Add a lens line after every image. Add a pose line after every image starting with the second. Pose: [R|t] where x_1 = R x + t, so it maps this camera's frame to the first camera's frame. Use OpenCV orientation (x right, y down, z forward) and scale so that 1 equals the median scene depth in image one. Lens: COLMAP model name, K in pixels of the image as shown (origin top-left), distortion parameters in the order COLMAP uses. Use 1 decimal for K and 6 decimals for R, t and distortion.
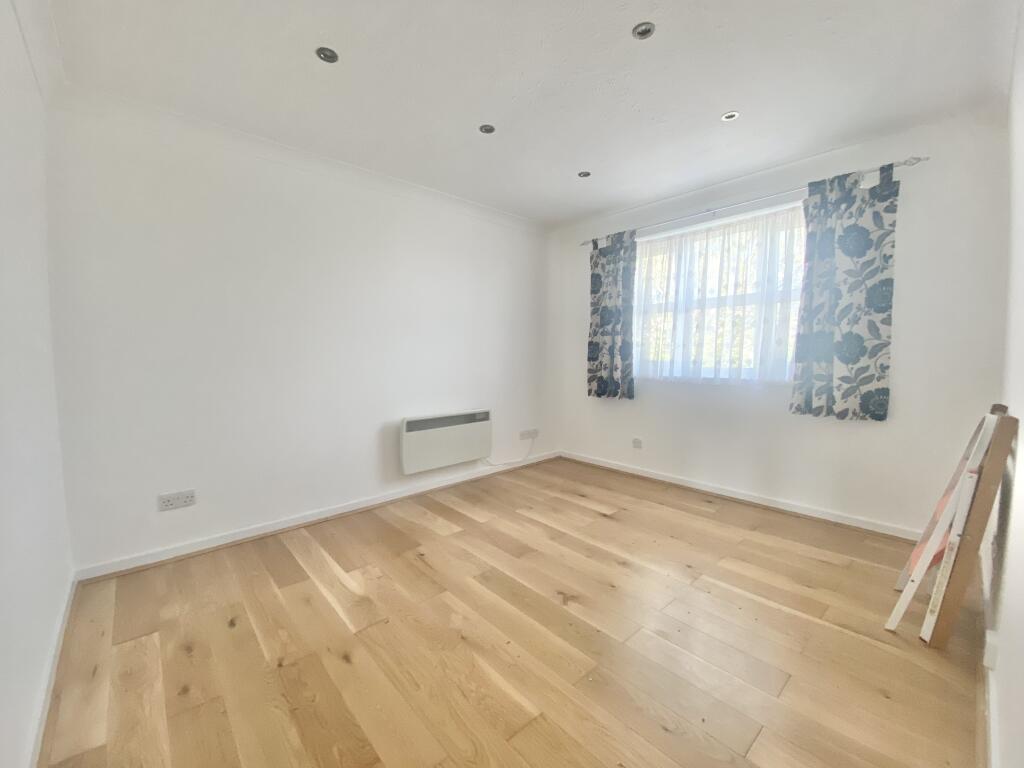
lens RADIAL K [[416.2, 0, 512.0], [0, 416.2, 384.0], [0, 0, 1]] dist [0.026975, -0.017257]
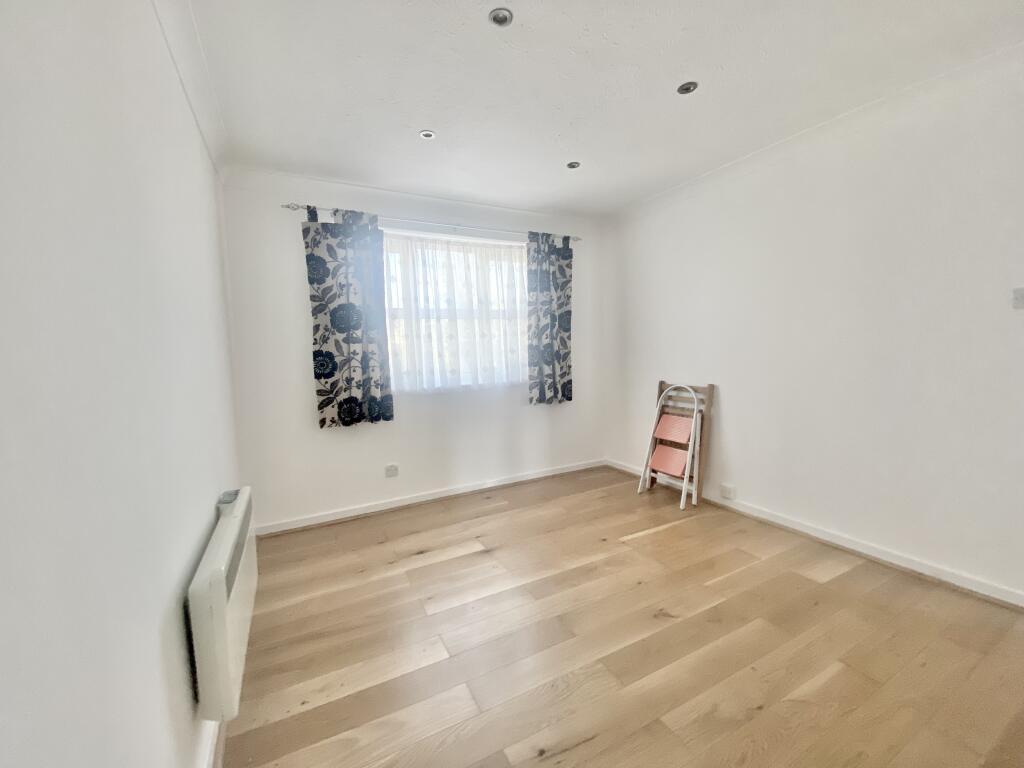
lens RADIAL K [[409.4, 0, 488.0], [0, 409.4, 394.7], [0, 0, 1]] dist [0.000934, -0.016144]
pose [[0.258857, -0.092188, 0.961506, -0.527371], [0.109155, 0.991850, 0.065711, -0.055470], [-0.959728, 0.087944, 0.266810, 0.703414]]
